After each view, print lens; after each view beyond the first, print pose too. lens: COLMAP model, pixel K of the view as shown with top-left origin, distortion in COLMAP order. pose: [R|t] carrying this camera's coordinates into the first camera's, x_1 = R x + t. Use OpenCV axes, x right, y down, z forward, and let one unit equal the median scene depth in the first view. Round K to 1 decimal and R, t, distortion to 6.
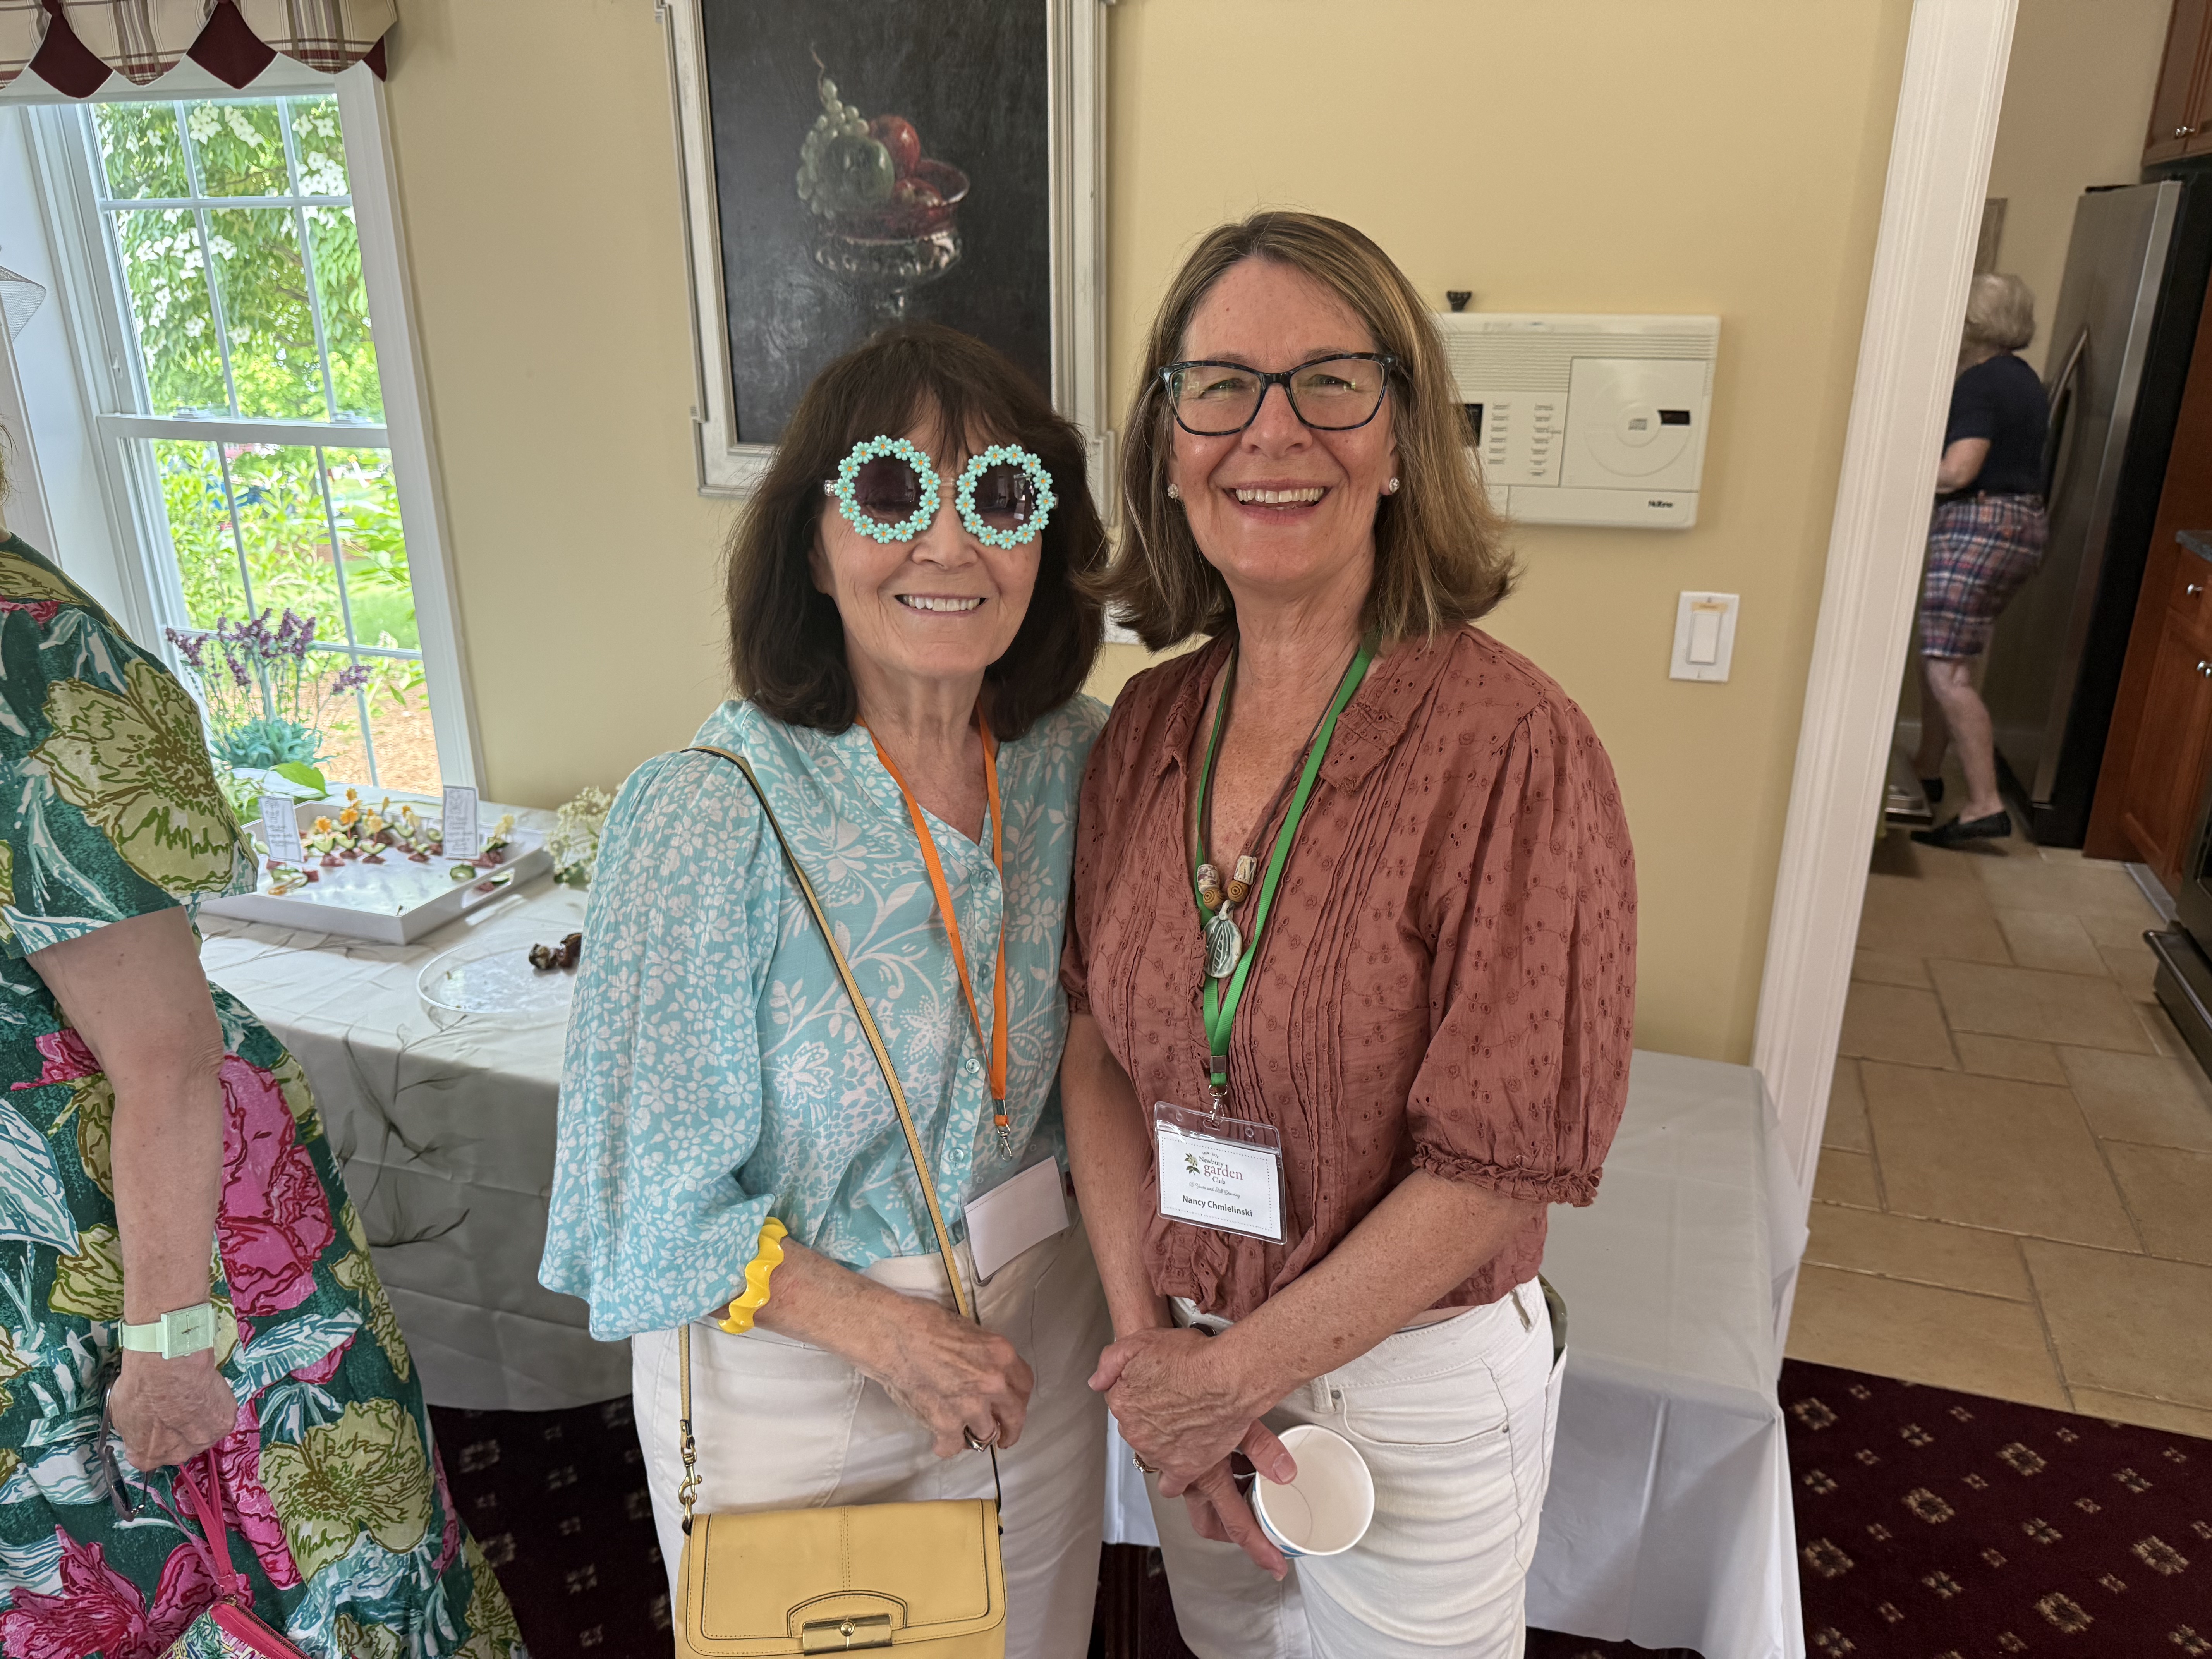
lens RADIAL K [[1560.6, 0, 1099.9], [0, 1560.6, 842.0], [0, 0, 1]] dist [0.054273, 0.000365]
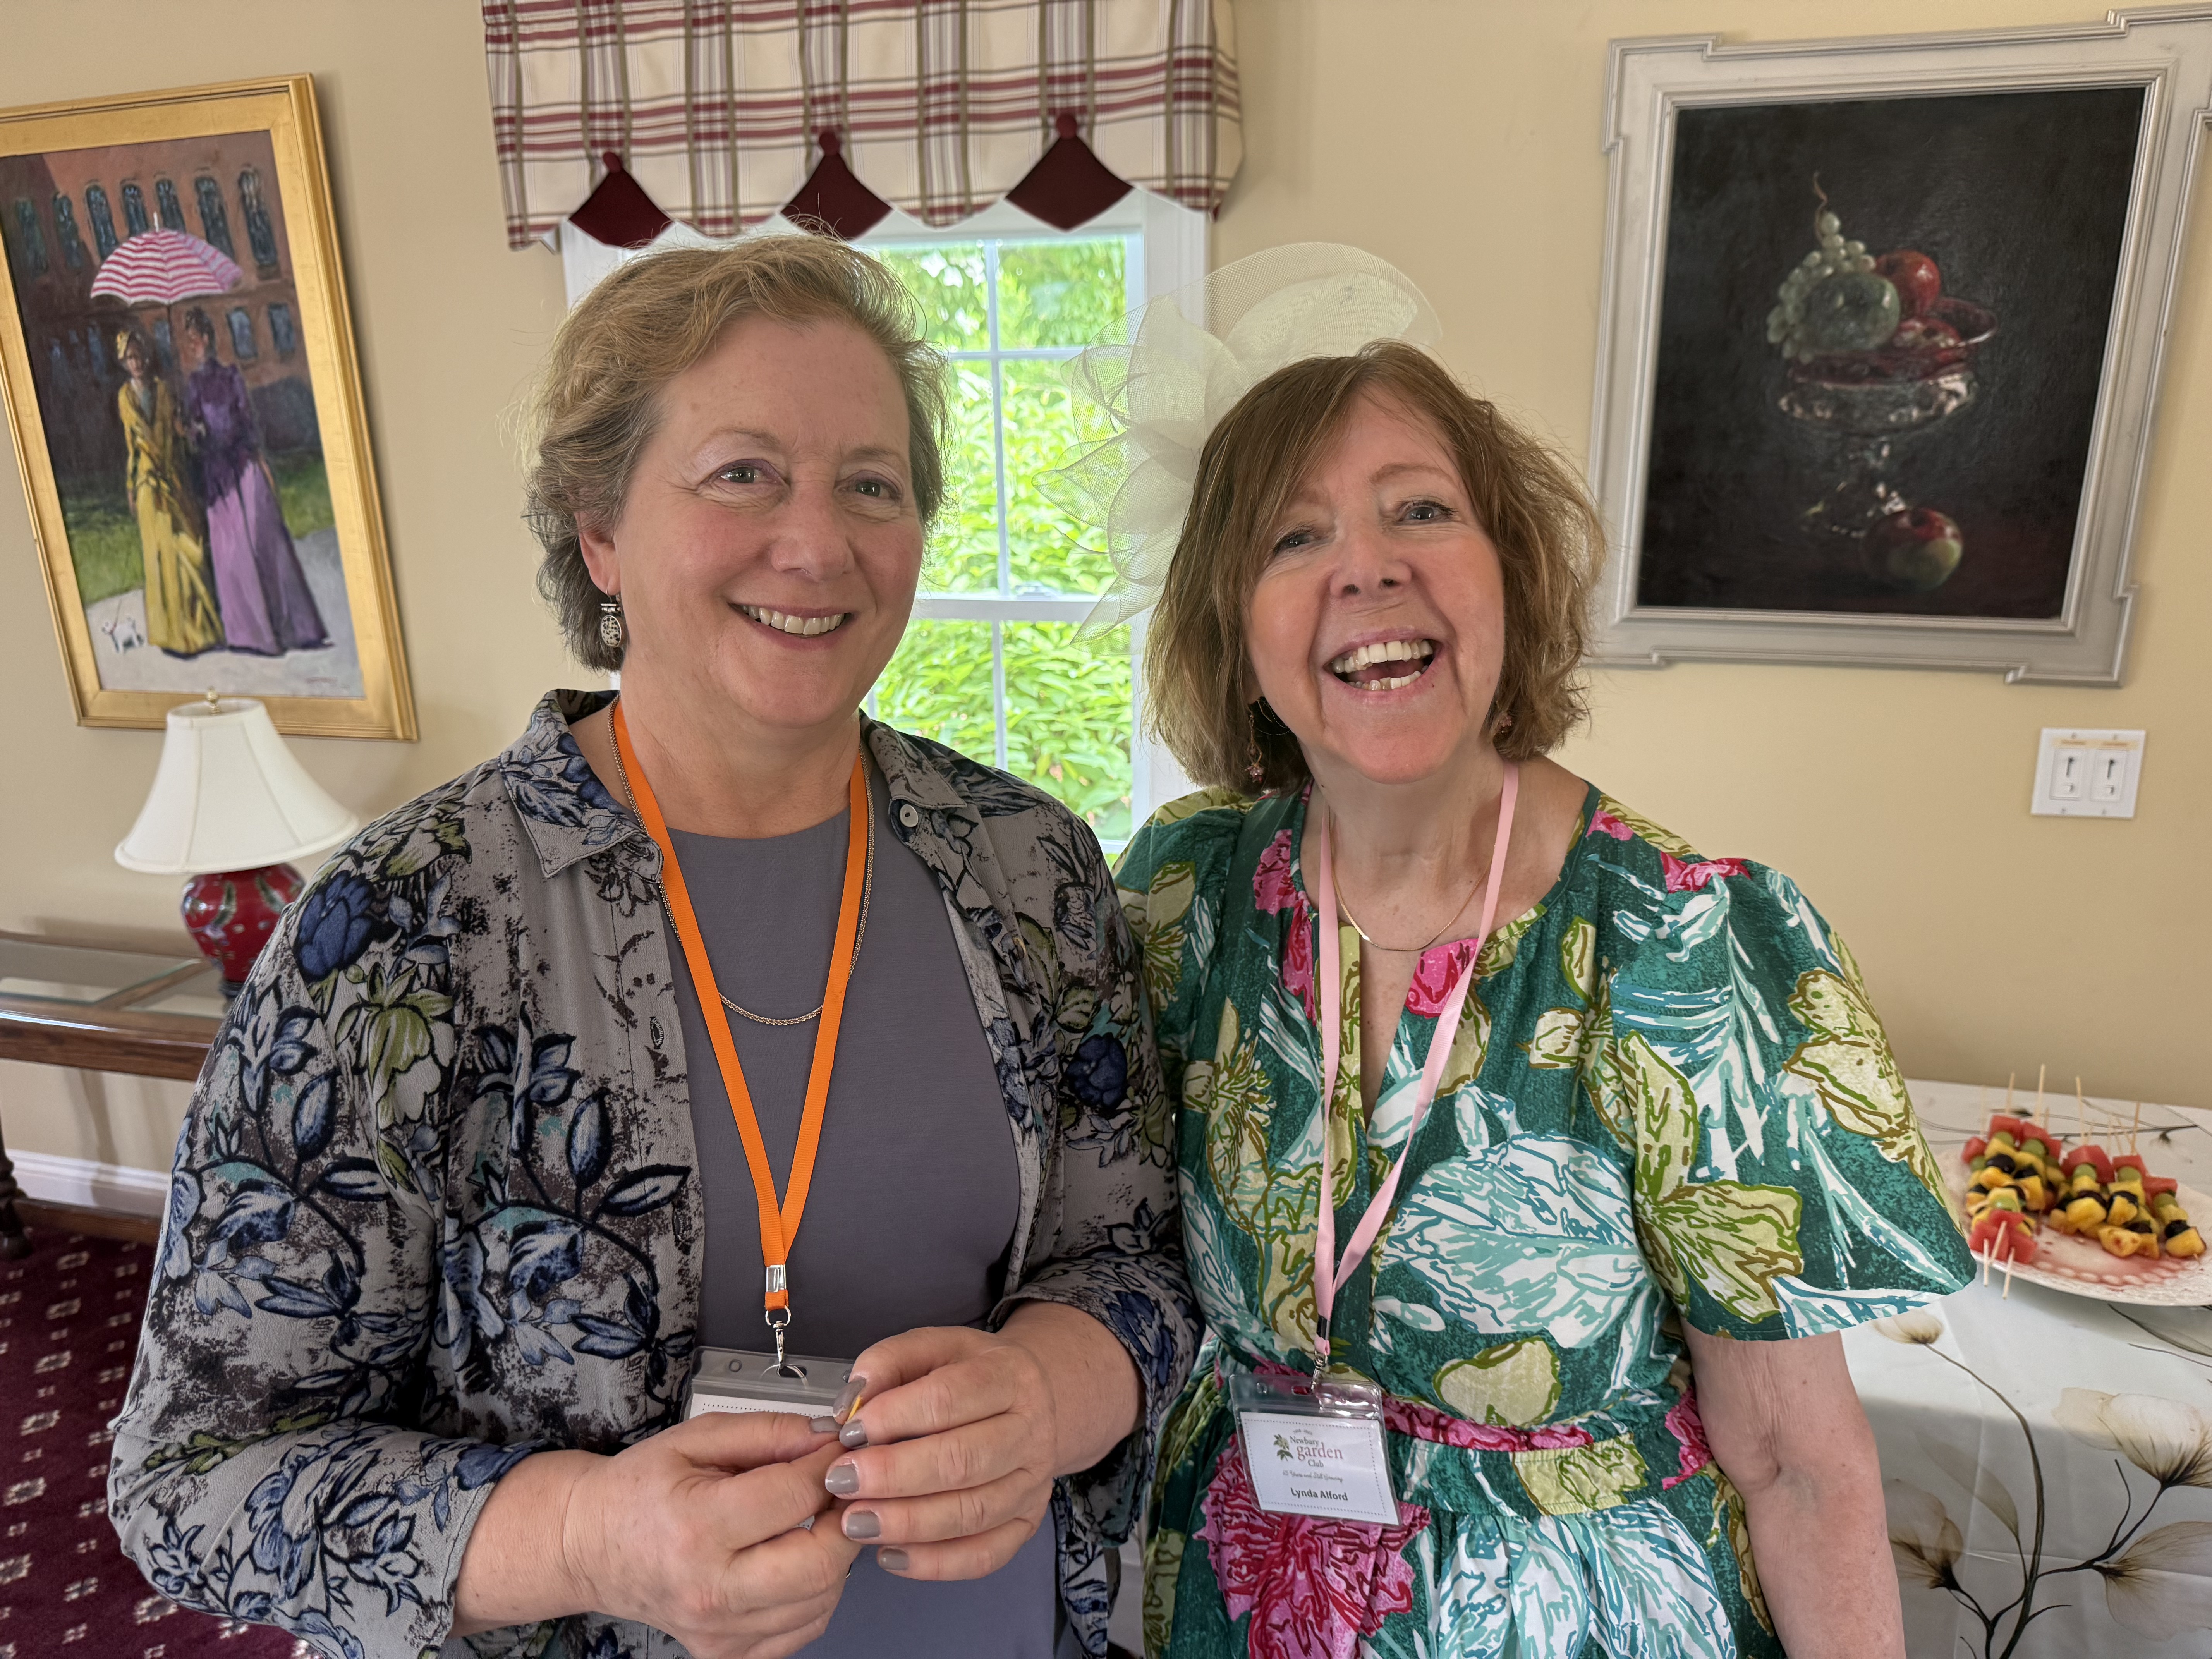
lens RADIAL K [[1560.6, 0, 1109.0], [0, 1560.6, 829.7], [0, 0, 1]] dist [0.054273, 0.000365]
pose [[0.991072, -0.032914, 0.129205, -0.703874], [0.044062, 0.995458, -0.084392, -0.076648], [-0.125840, 0.089331, 0.988020, 0.193586]]
